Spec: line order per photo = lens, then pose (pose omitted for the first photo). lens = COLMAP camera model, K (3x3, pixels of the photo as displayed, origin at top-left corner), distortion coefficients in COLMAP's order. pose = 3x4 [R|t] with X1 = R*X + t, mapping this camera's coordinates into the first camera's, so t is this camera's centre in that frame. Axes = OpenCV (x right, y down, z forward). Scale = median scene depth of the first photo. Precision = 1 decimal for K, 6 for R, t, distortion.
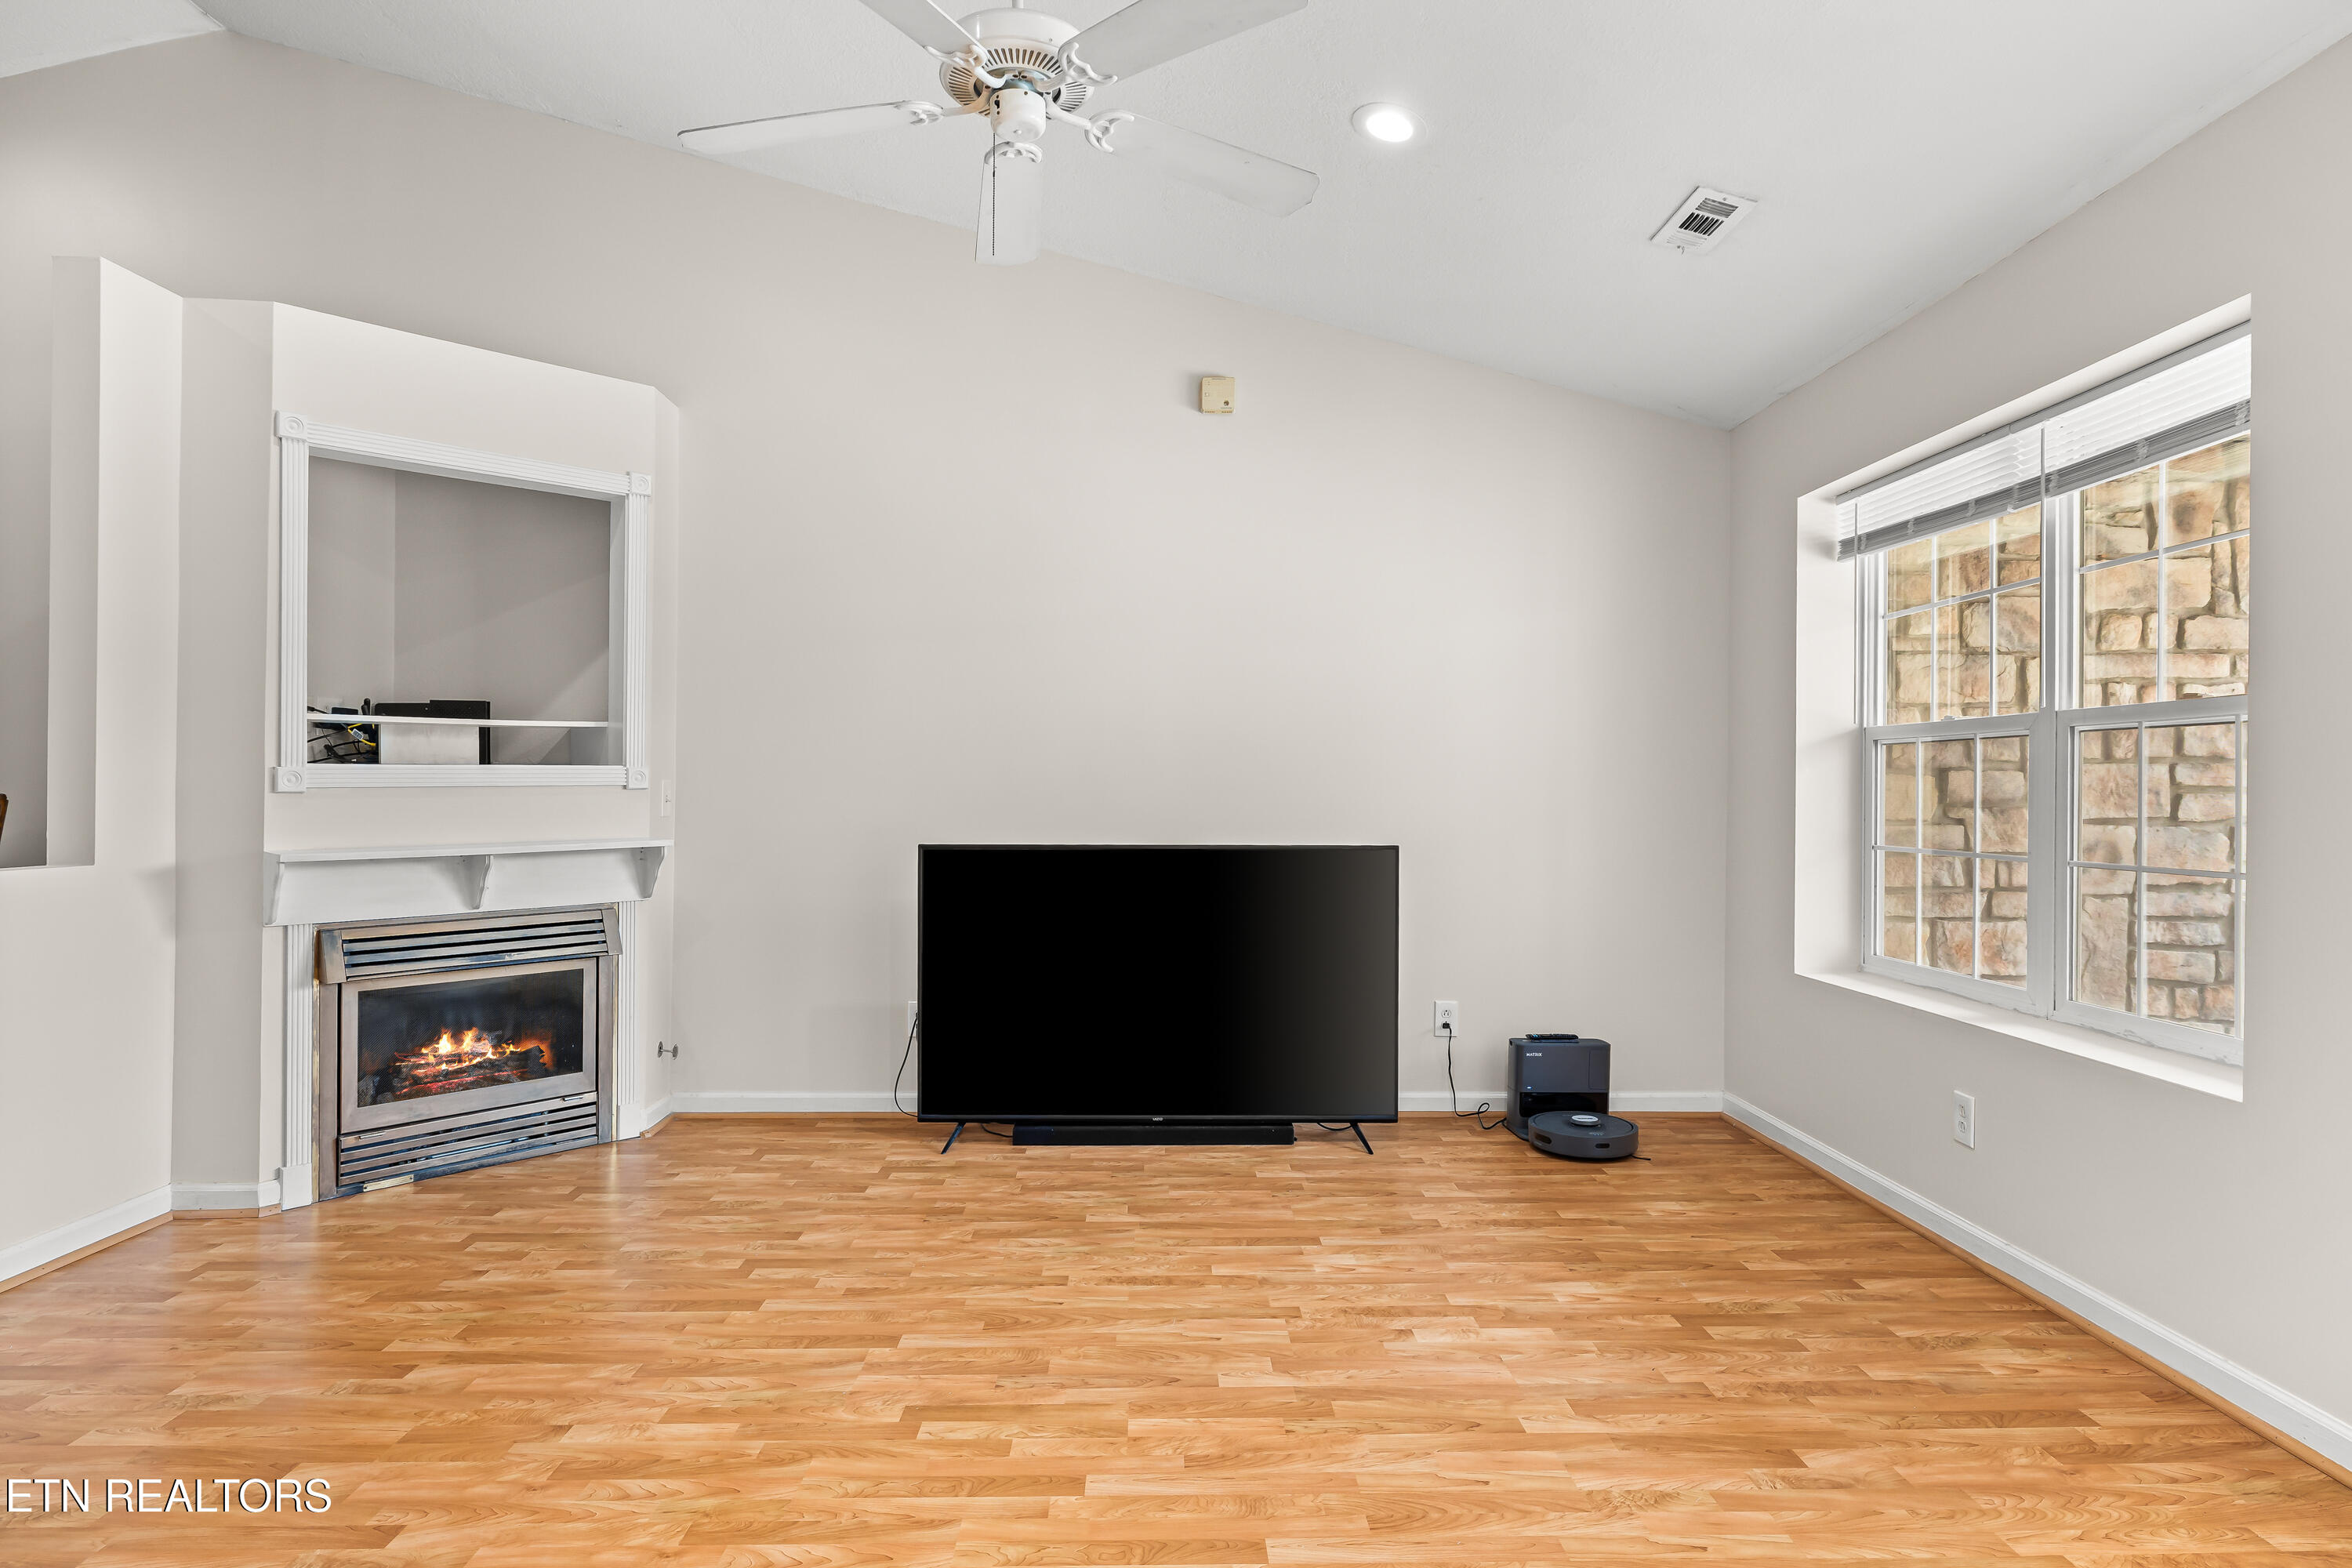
lens RADIAL K [[1294.2, 0, 1180.1], [0, 1294.2, 786.8], [0, 0, 1]] dist [-0.002219, 0.000140]
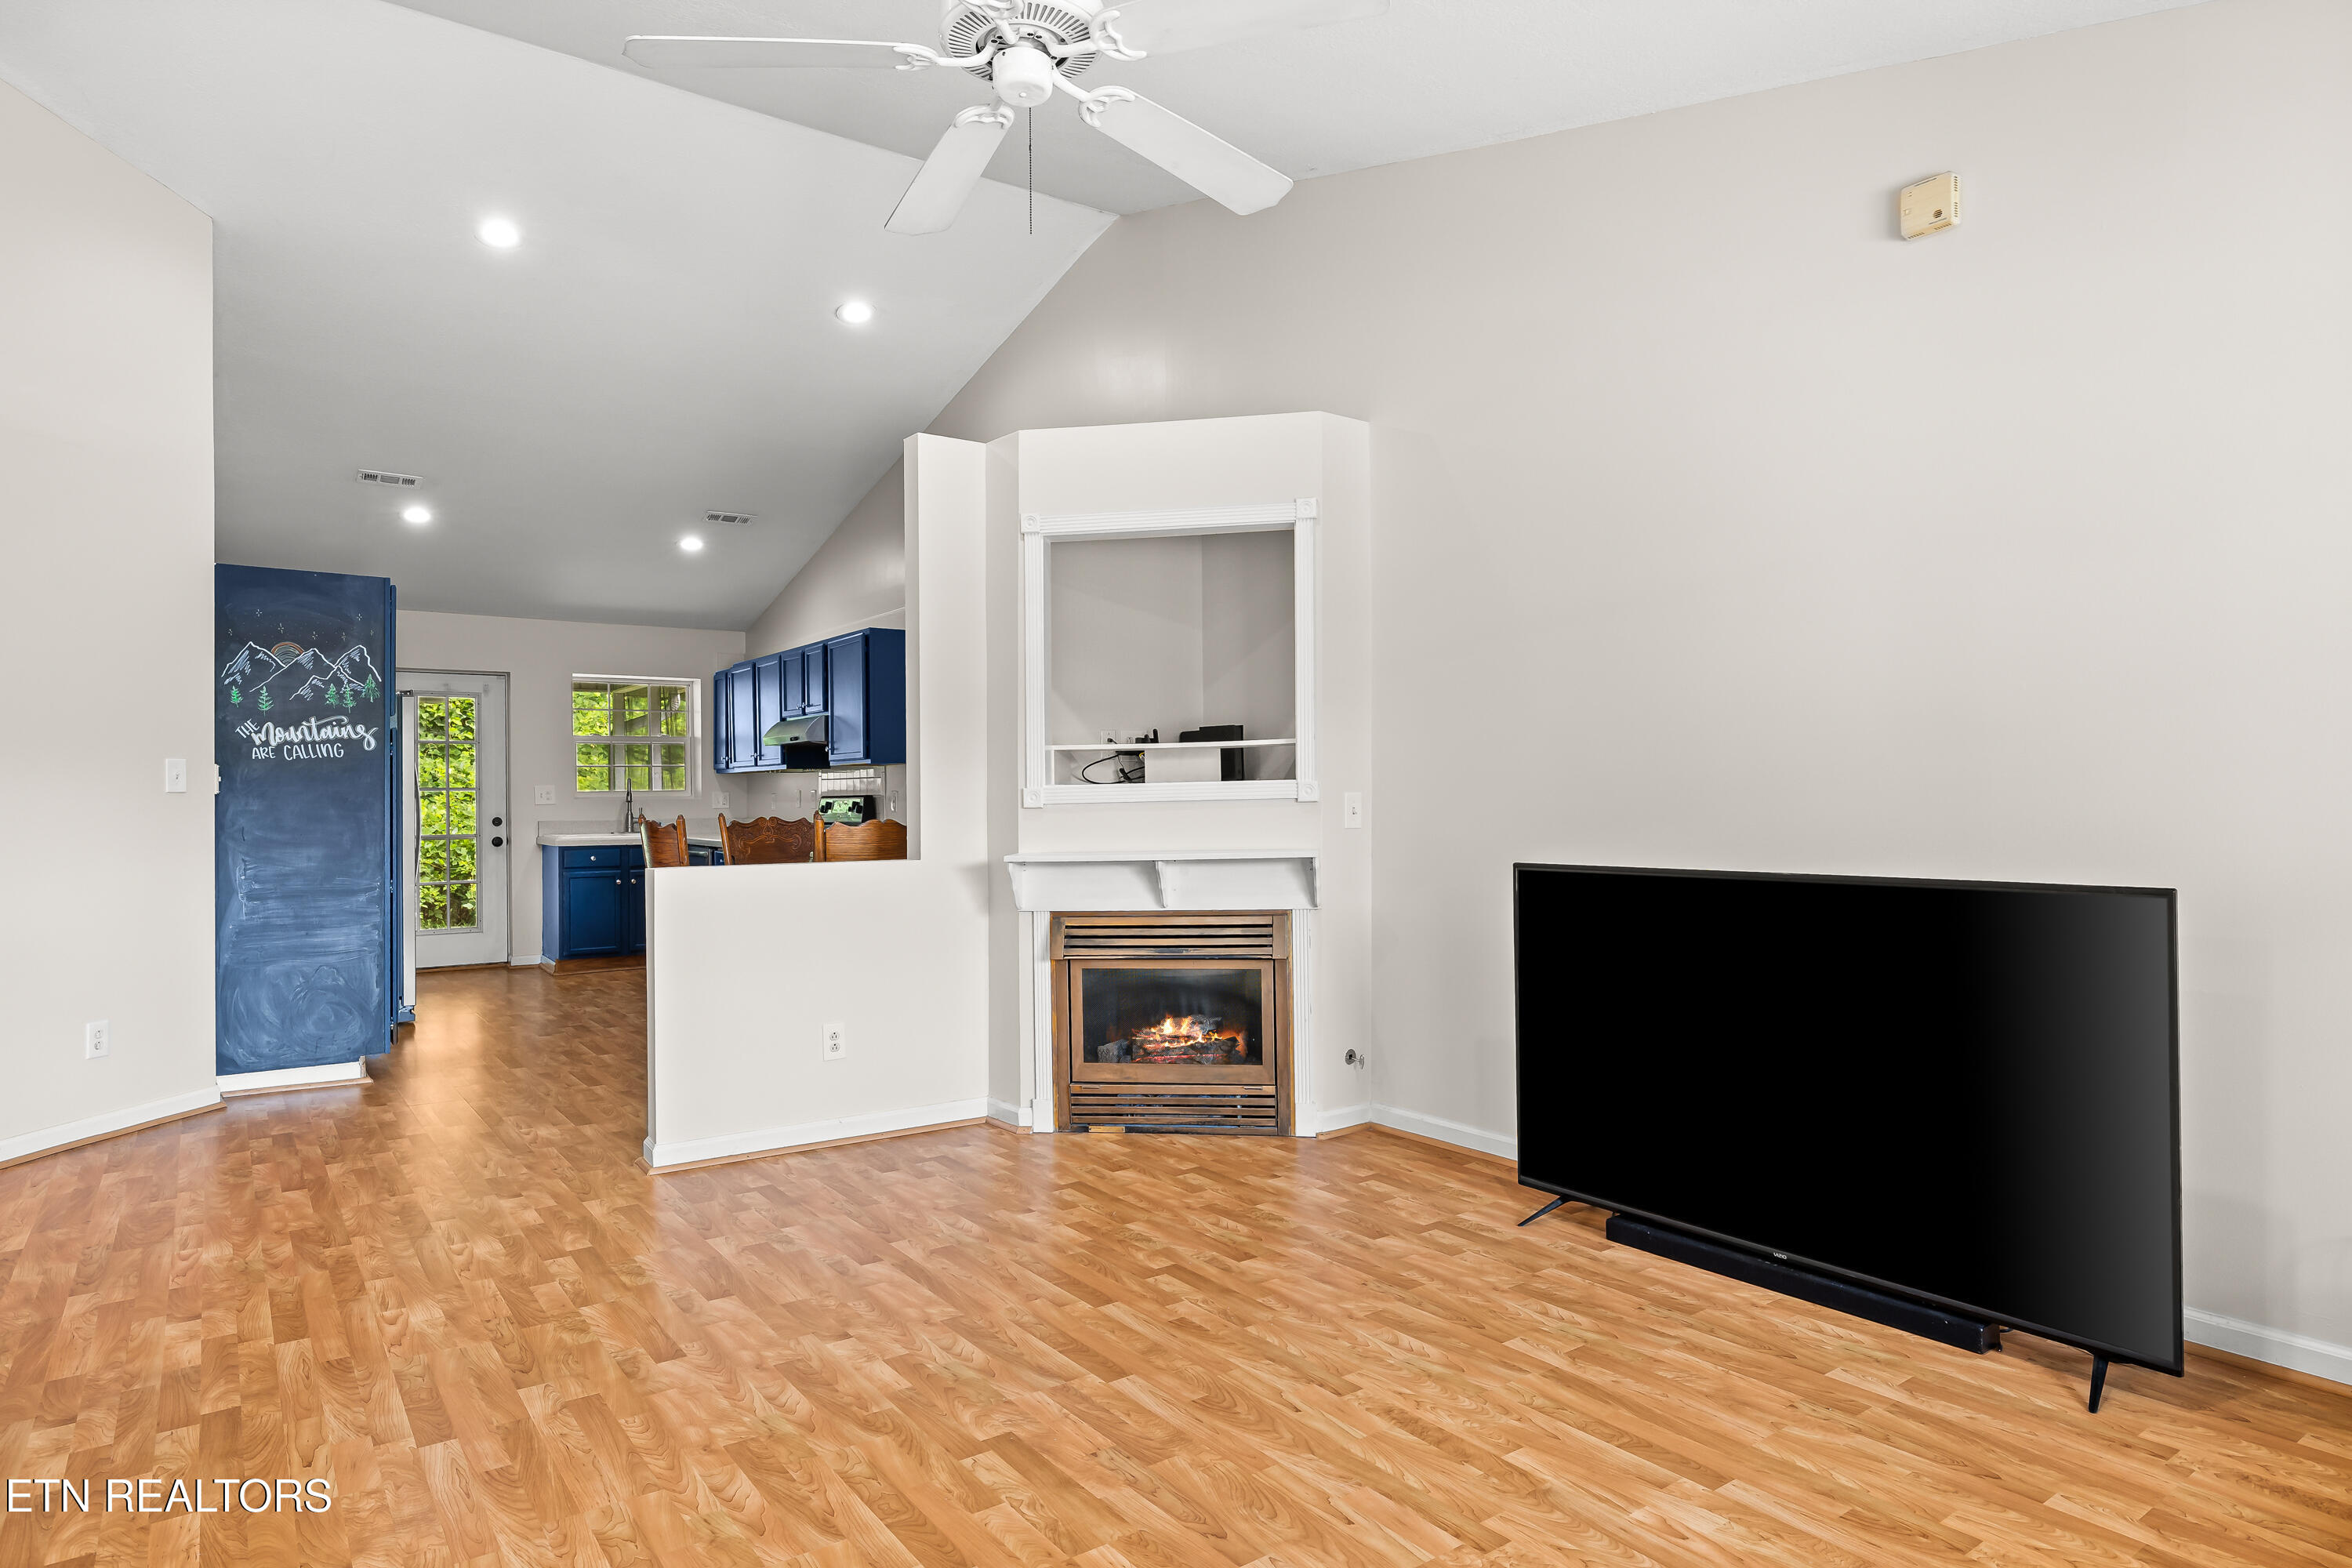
lens RADIAL K [[1327.6, 0, 1165.9], [0, 1327.6, 791.3], [0, 0, 1]] dist [-0.000400, 0.000029]
pose [[0.563793, -0.015492, -0.825771, 0.450649], [0.014245, 0.999858, -0.009032, 0.001556], [0.825793, -0.006671, 0.563934, 0.343891]]
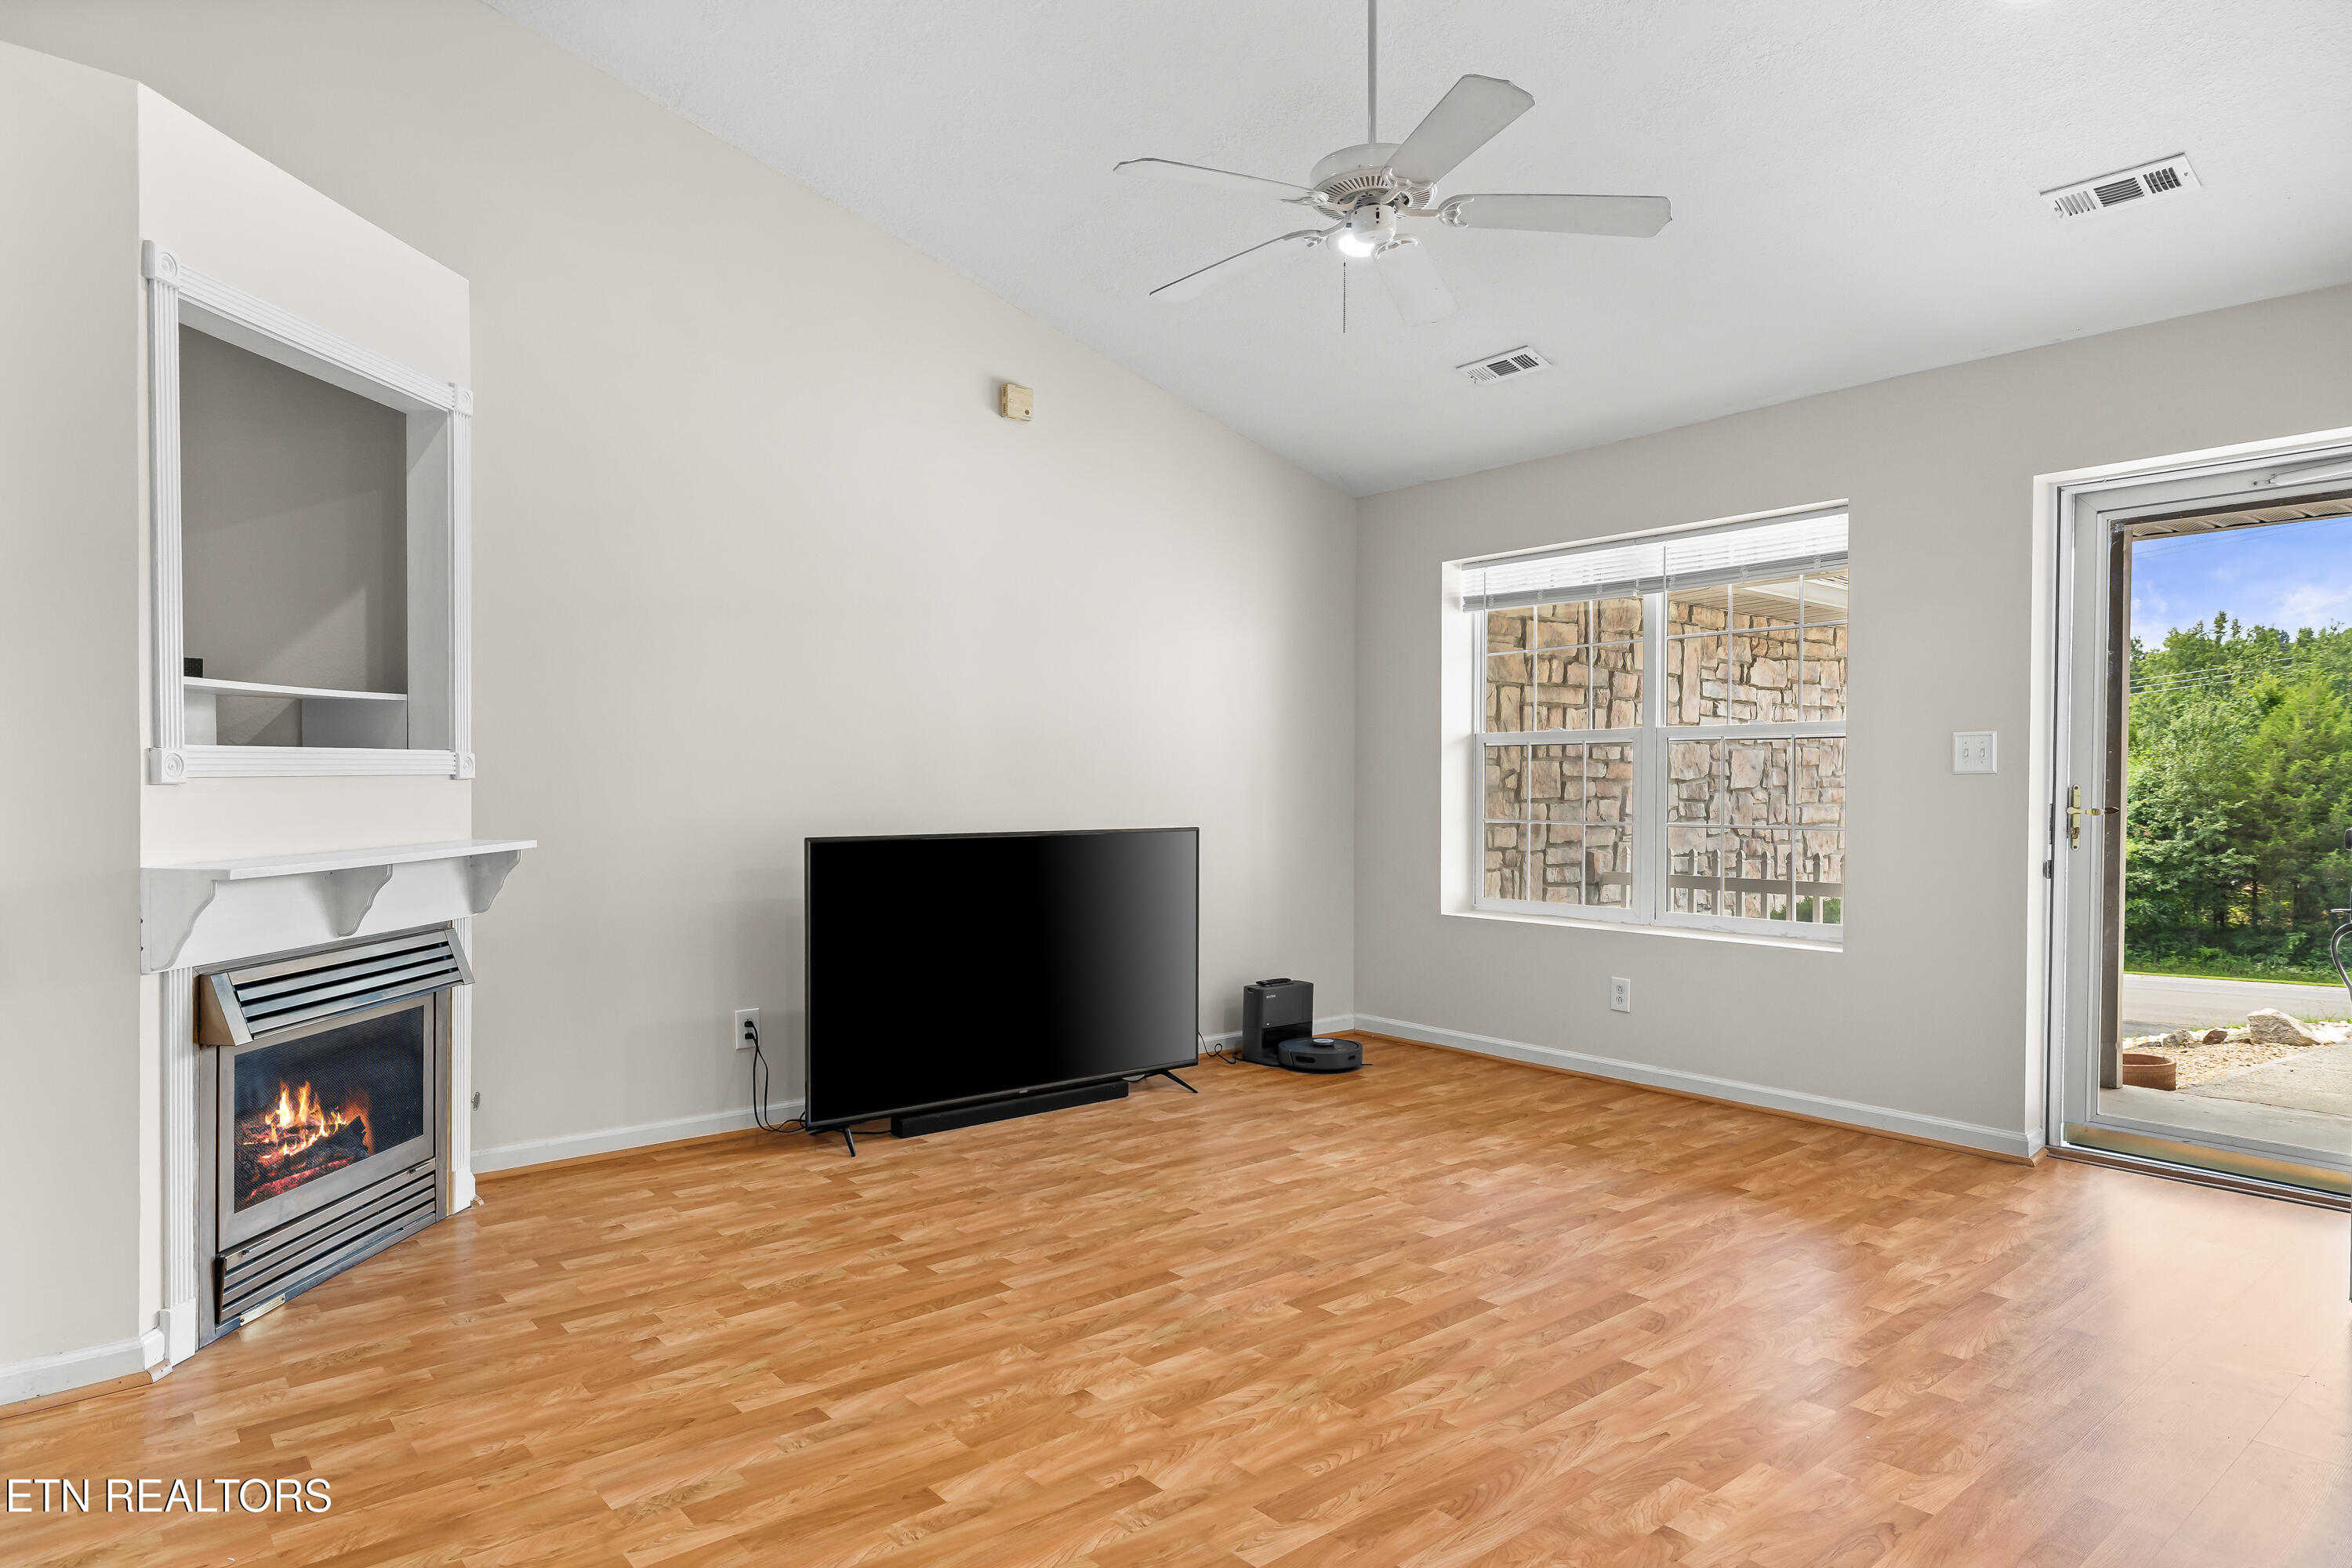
lens RADIAL K [[1355.4, 0, 1177.1], [0, 1355.4, 808.3], [0, 0, 1]] dist [0.001238, -0.000778]
pose [[0.783642, -0.014505, 0.621043, -0.677088], [0.000603, 0.999745, 0.022588, 0.000944], [-0.621212, -0.017326, 0.783451, 0.066558]]
